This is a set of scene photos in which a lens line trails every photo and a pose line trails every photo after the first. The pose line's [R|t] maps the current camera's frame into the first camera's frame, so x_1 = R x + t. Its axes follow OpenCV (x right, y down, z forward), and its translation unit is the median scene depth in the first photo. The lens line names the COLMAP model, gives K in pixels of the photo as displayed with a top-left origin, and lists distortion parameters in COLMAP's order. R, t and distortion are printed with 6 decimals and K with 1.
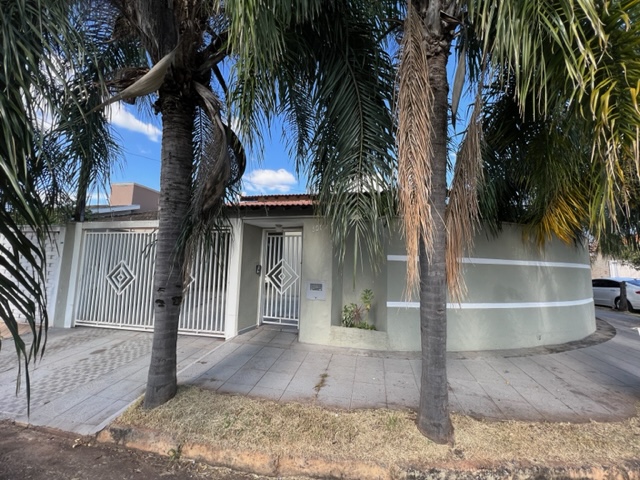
lens RADIAL K [[215.2, 0, 320.0], [0, 215.2, 240.0], [0, 0, 1]] dist [0.000460, 0.000018]
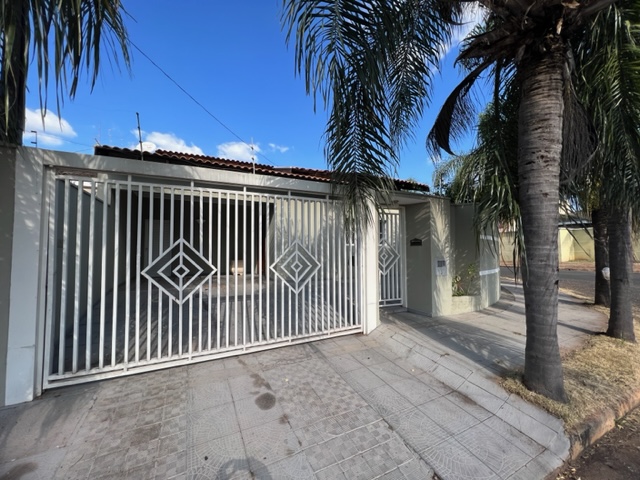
lens RADIAL K [[256.9, 0, 318.2], [0, 256.9, 238.1], [0, 0, 1]] dist [-0.000260, -0.000219]
pose [[0.795187, 0.004708, 0.606346, -1.058623], [-0.051315, 0.996905, 0.059557, 0.036683], [-0.604189, -0.078474, 0.792967, 0.302315]]
